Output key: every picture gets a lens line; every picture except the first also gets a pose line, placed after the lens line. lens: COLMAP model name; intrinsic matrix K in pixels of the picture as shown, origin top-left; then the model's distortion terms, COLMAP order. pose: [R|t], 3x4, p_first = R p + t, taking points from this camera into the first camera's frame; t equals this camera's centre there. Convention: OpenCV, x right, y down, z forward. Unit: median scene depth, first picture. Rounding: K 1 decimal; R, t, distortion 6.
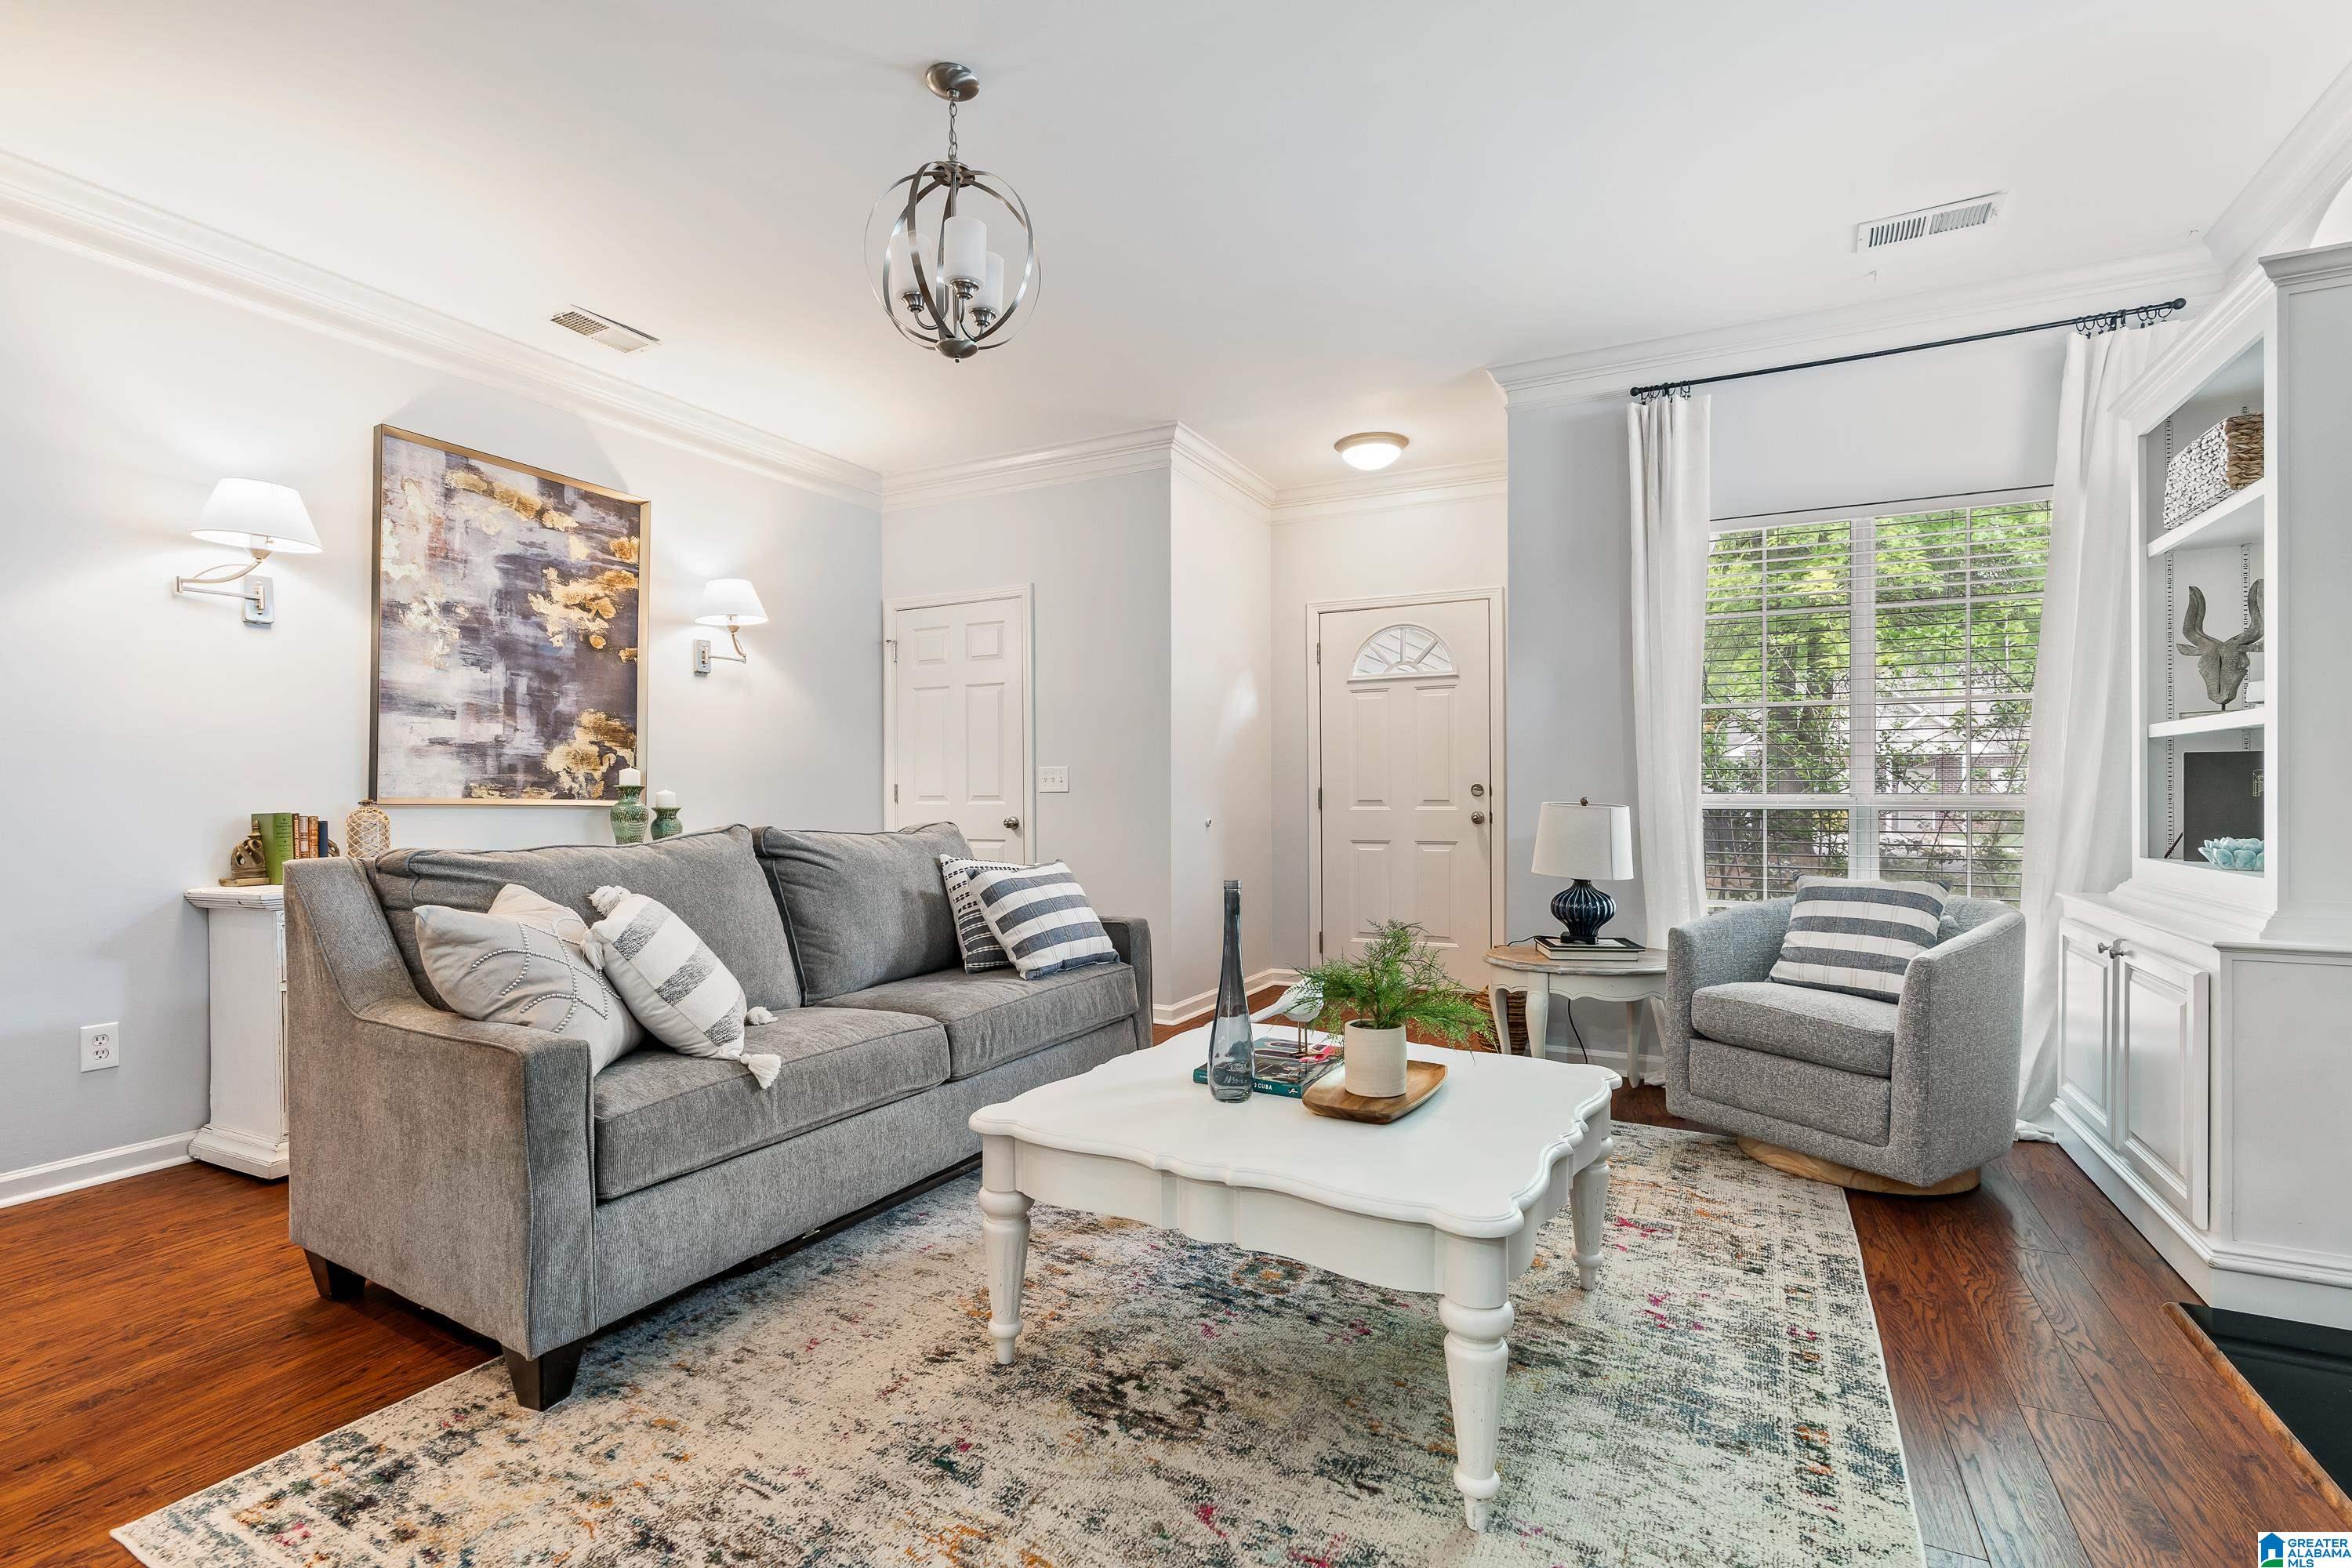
lens RADIAL K [[1074.2, 0, 1176.6], [0, 1074.2, 798.0], [0, 0, 1]] dist [-0.007171, 0.003197]
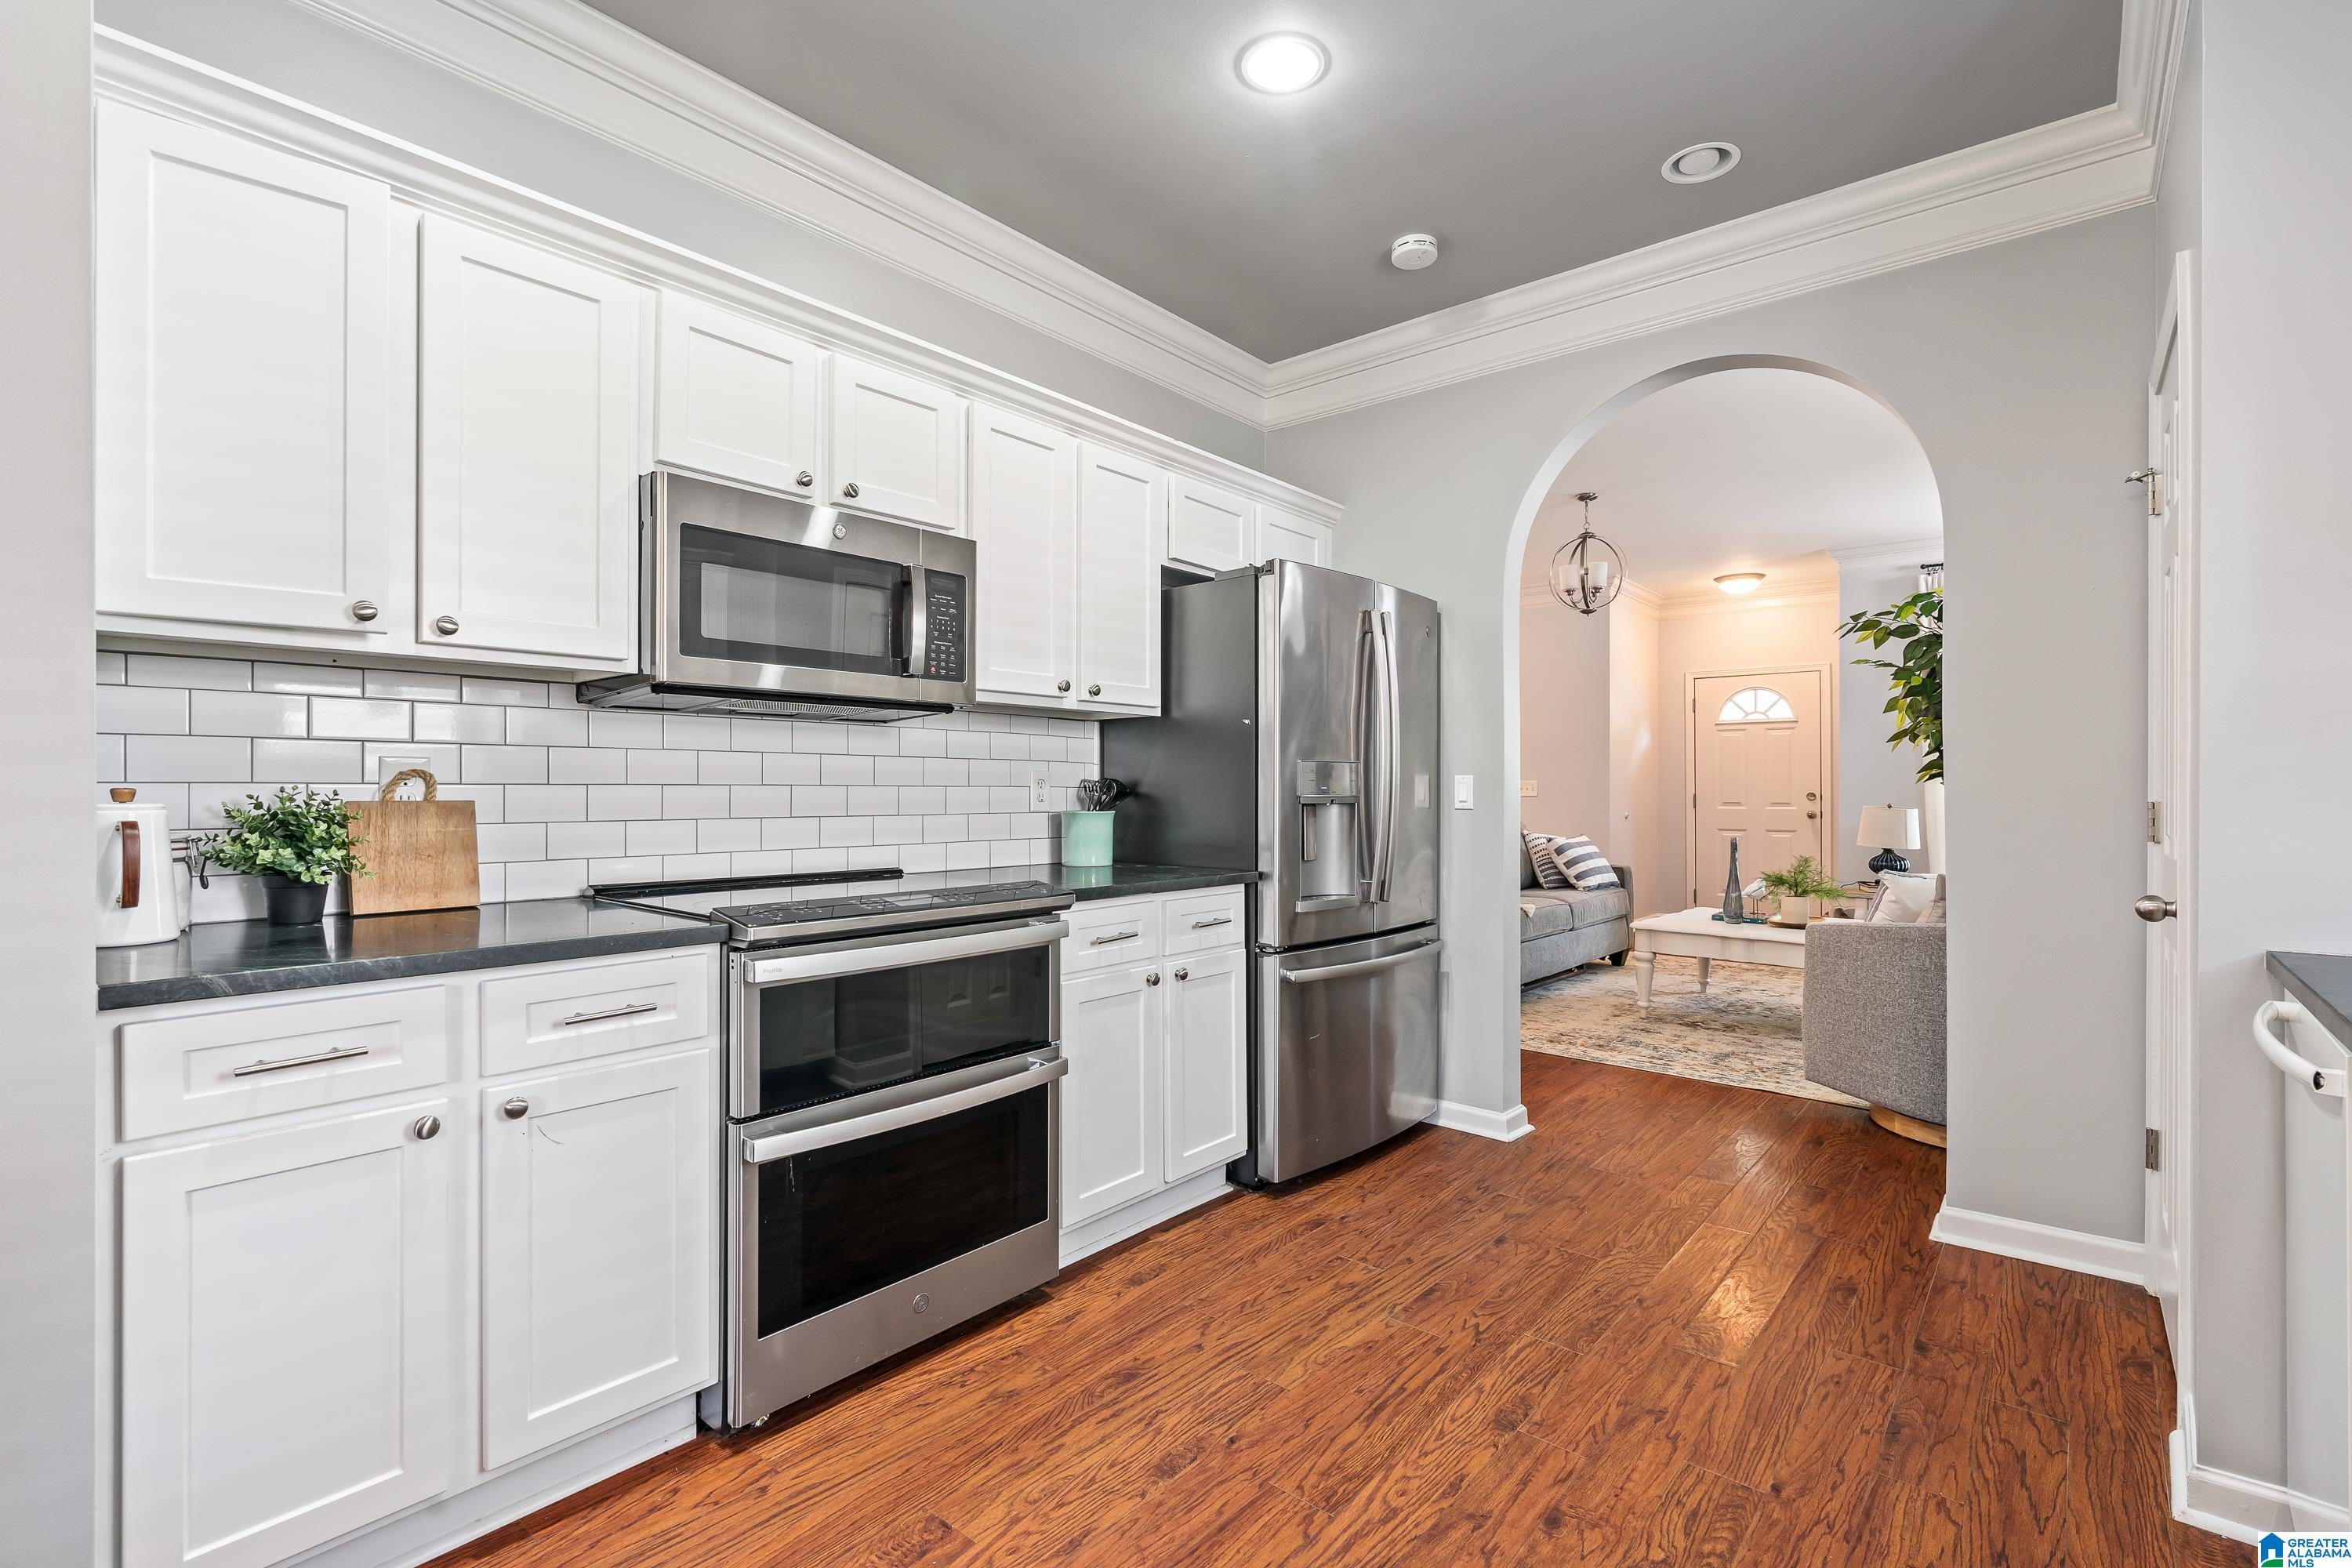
lens RADIAL K [[1074.2, 0, 1172.6], [0, 1074.2, 781.6], [0, 0, 1]] dist [-0.007171, 0.003197]
pose [[0.973696, 0.002879, -0.227831, -0.375127], [-0.005325, 0.999935, -0.010121, -0.012789], [0.227787, 0.011068, 0.973648, -1.003921]]
